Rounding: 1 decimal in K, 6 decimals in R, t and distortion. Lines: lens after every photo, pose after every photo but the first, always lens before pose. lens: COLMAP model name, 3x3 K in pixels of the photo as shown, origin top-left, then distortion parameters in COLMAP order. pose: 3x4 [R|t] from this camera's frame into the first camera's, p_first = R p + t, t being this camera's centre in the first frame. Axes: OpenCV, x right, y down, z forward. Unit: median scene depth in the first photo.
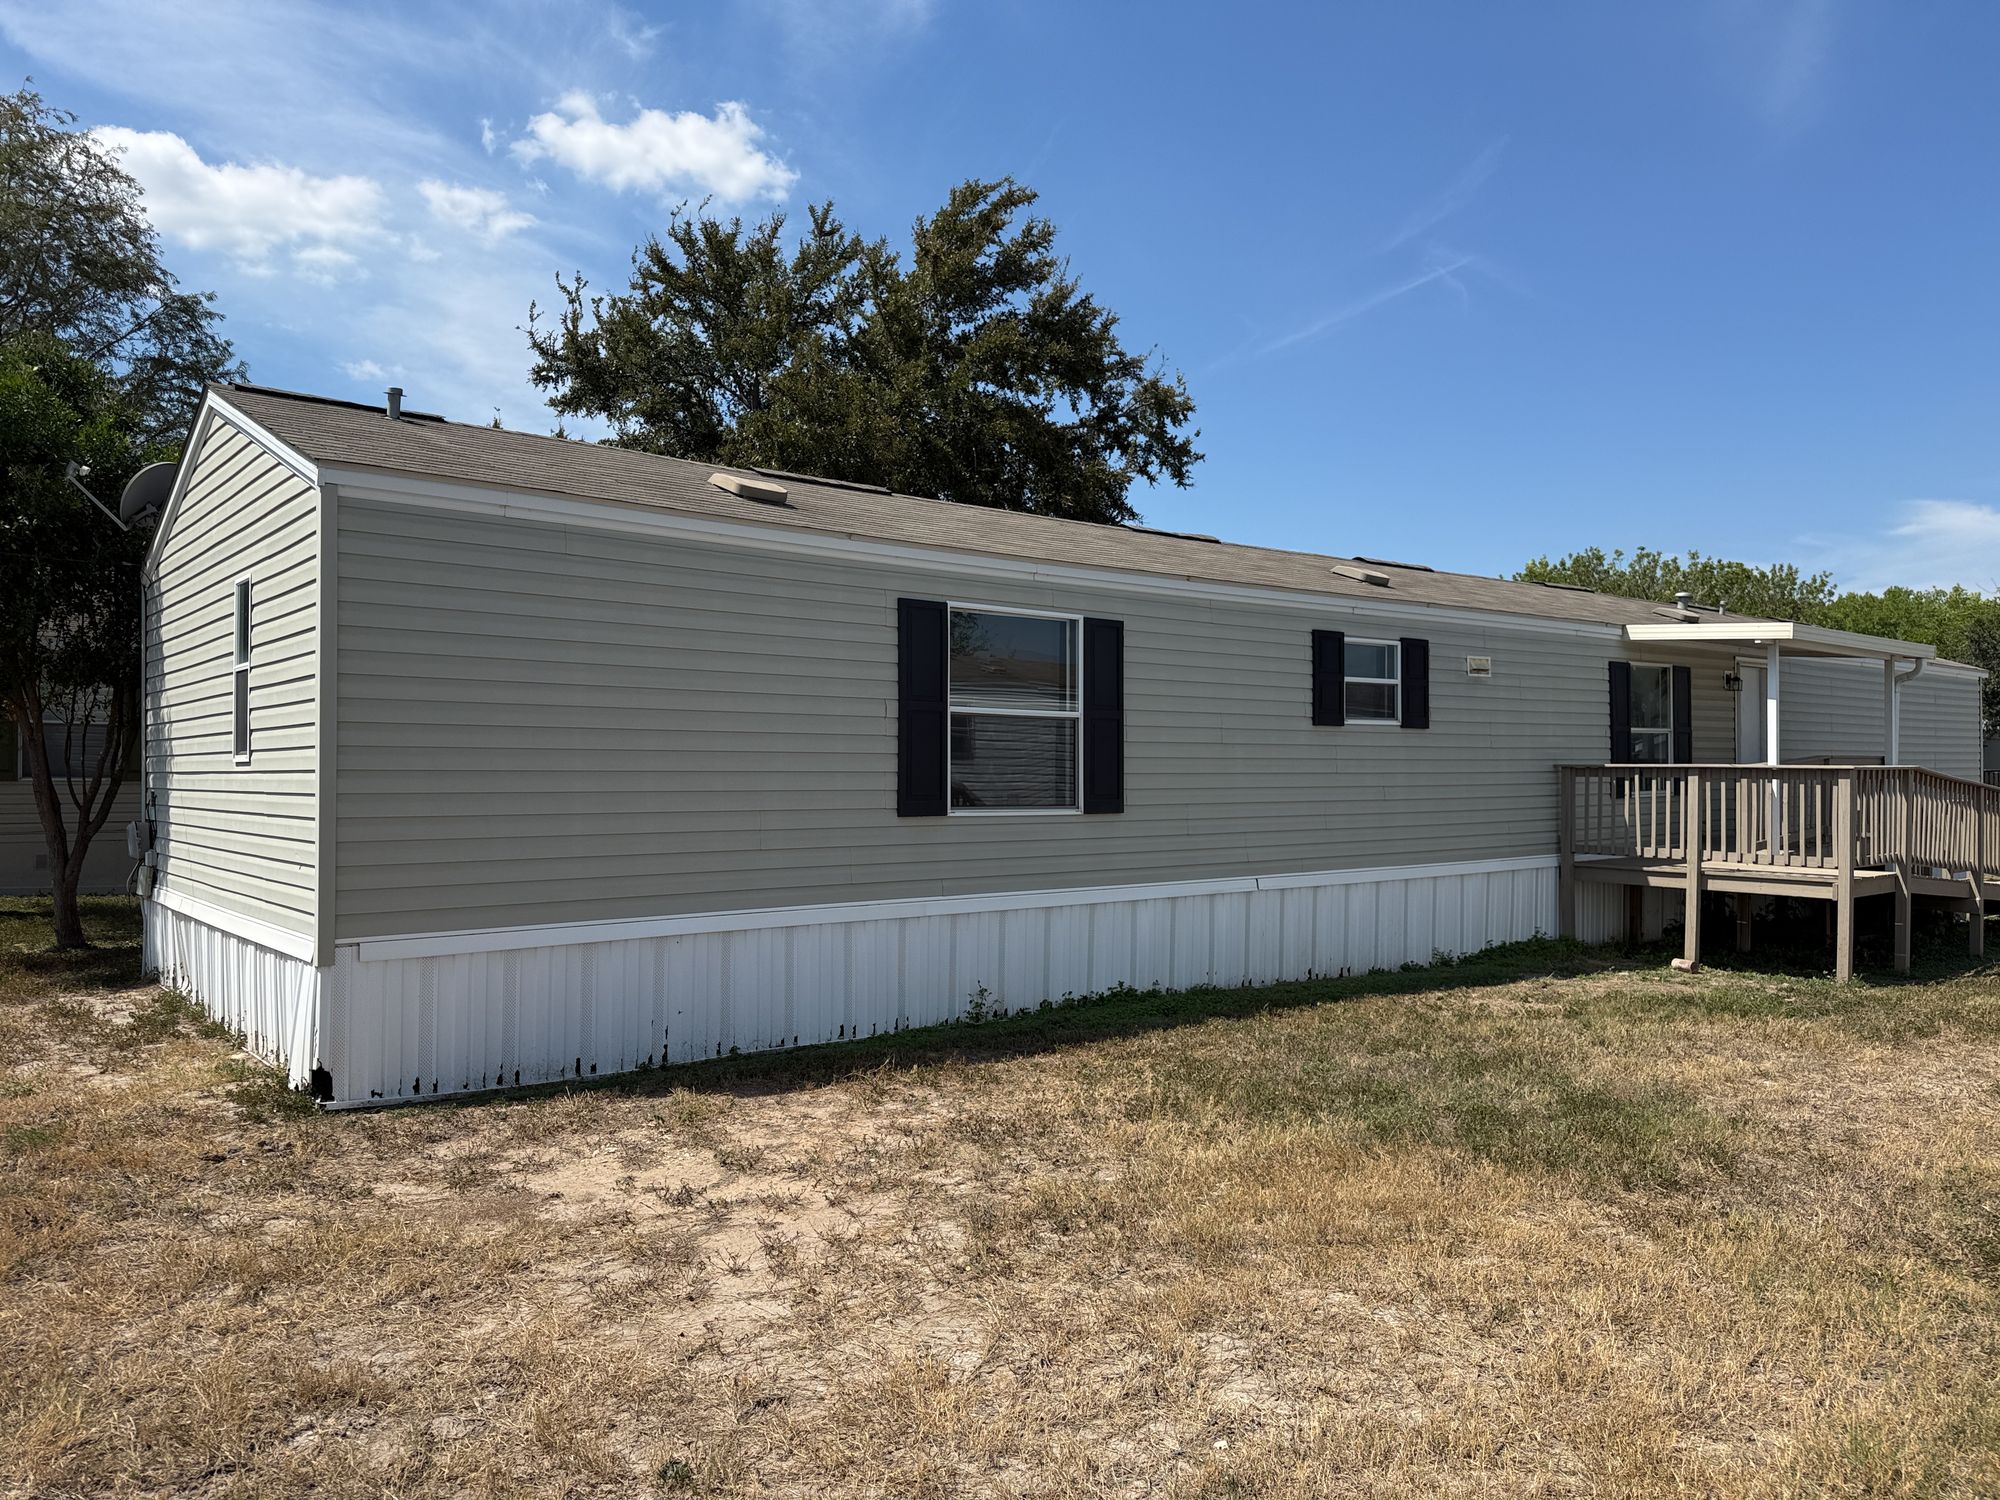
lens RADIAL K [[1423.5, 0, 998.7], [0, 1423.5, 754.9], [0, 0, 1]] dist [0.076701, 0.000783]
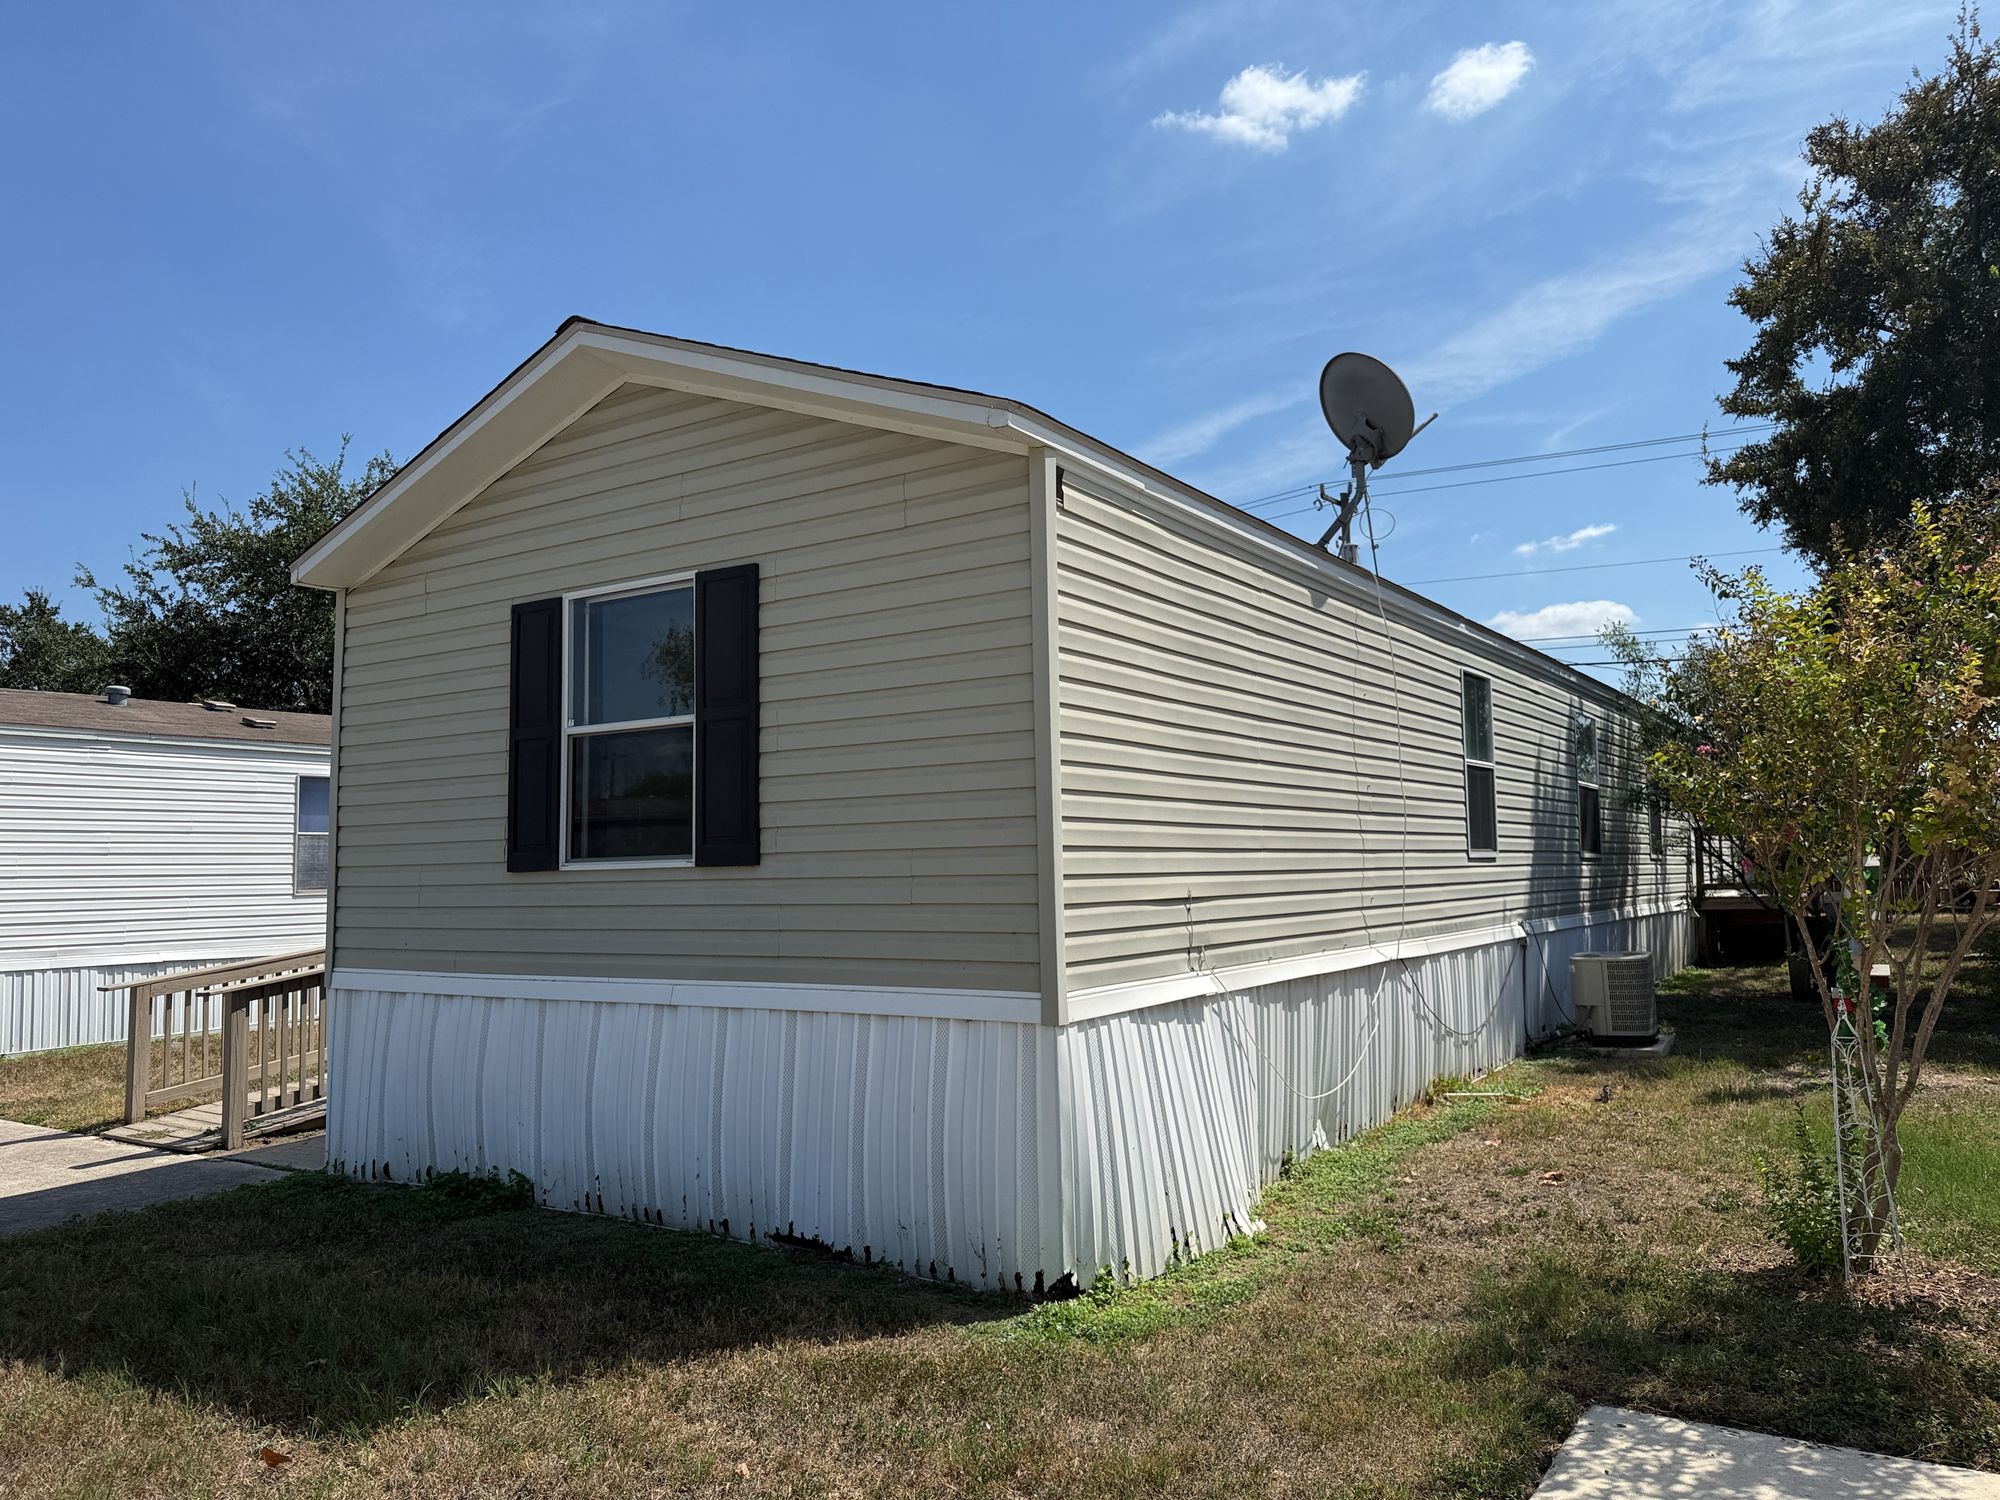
lens RADIAL K [[1423.5, 0, 1002.8], [0, 1423.5, 753.4], [0, 0, 1]] dist [0.076701, 0.000783]
pose [[0.303583, -0.084069, -0.949089, 0.777954], [0.026198, 0.996460, -0.079886, 0.047823], [0.952445, -0.000613, 0.304711, 0.985137]]
